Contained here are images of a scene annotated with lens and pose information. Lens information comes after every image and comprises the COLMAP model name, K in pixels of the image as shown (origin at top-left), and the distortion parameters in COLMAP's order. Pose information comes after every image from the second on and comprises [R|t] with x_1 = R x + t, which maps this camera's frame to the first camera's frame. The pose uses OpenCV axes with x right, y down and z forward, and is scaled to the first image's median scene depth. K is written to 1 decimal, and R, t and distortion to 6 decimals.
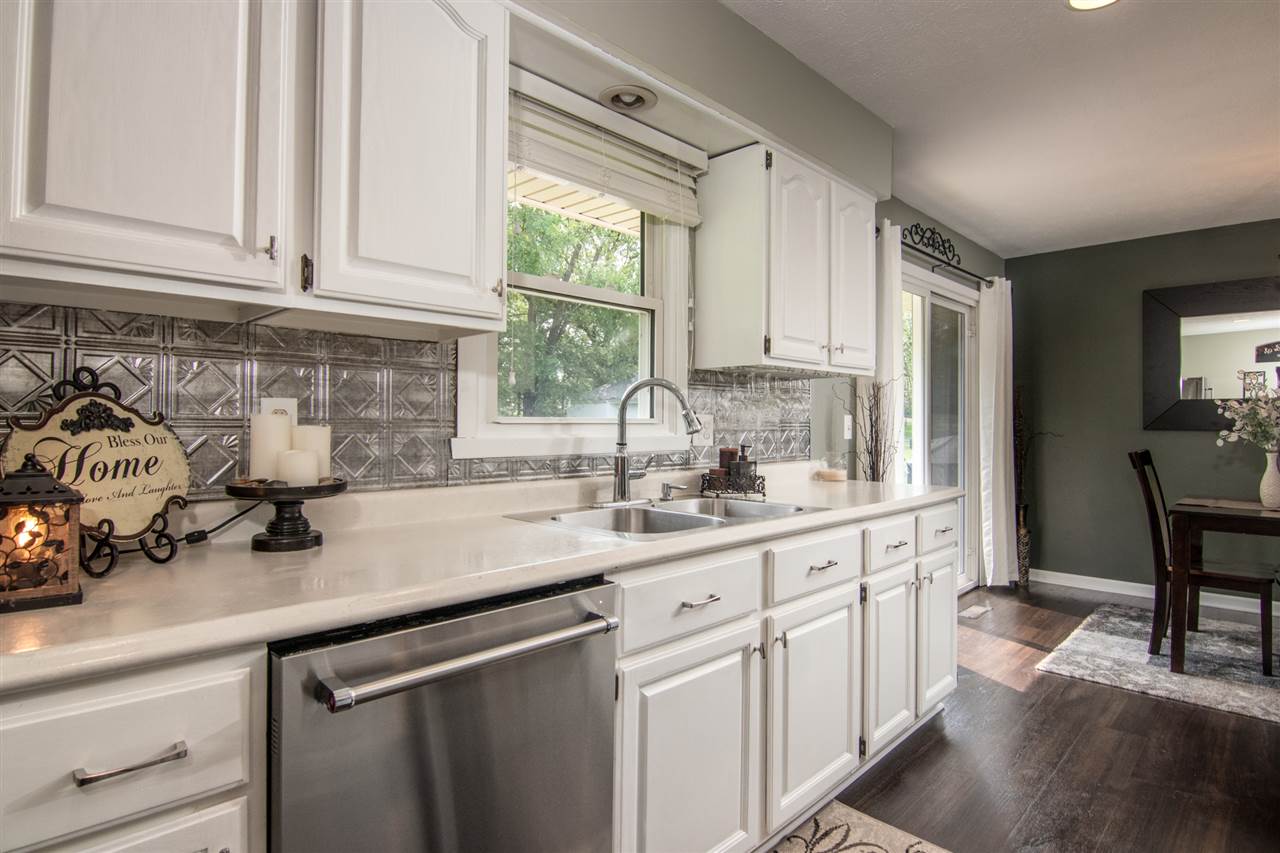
lens RADIAL K [[688.3, 0, 641.5], [0, 688.3, 416.4], [0, 0, 1]] dist [-0.001050, -0.000185]
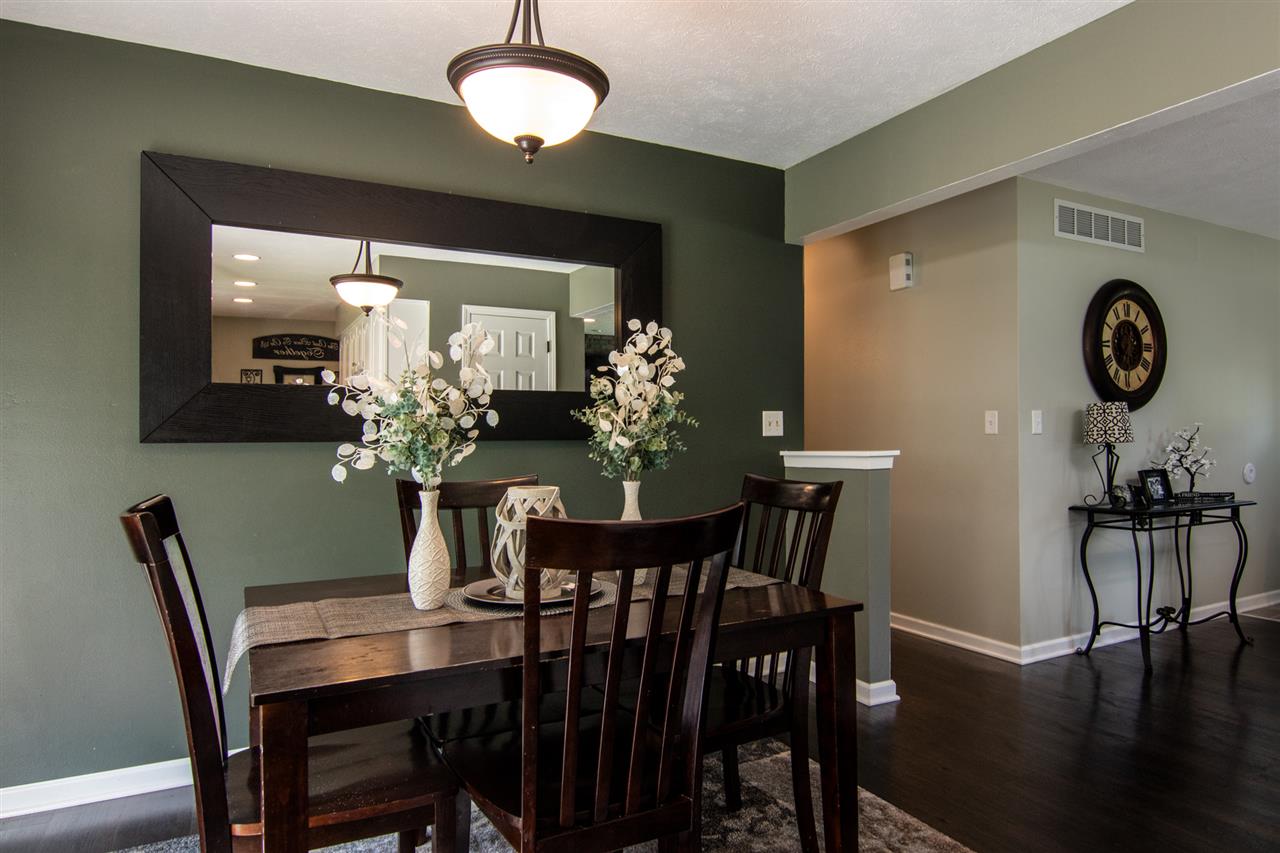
lens RADIAL K [[776.4, 0, 639.6], [0, 776.4, 397.5], [0, 0, 1]] dist [0.025216, -0.000260]
pose [[0.321611, 0.050747, 0.945511, 0.413153], [-0.011099, 0.998696, -0.049827, 0.012958], [-0.946807, 0.005530, 0.321755, 0.619945]]
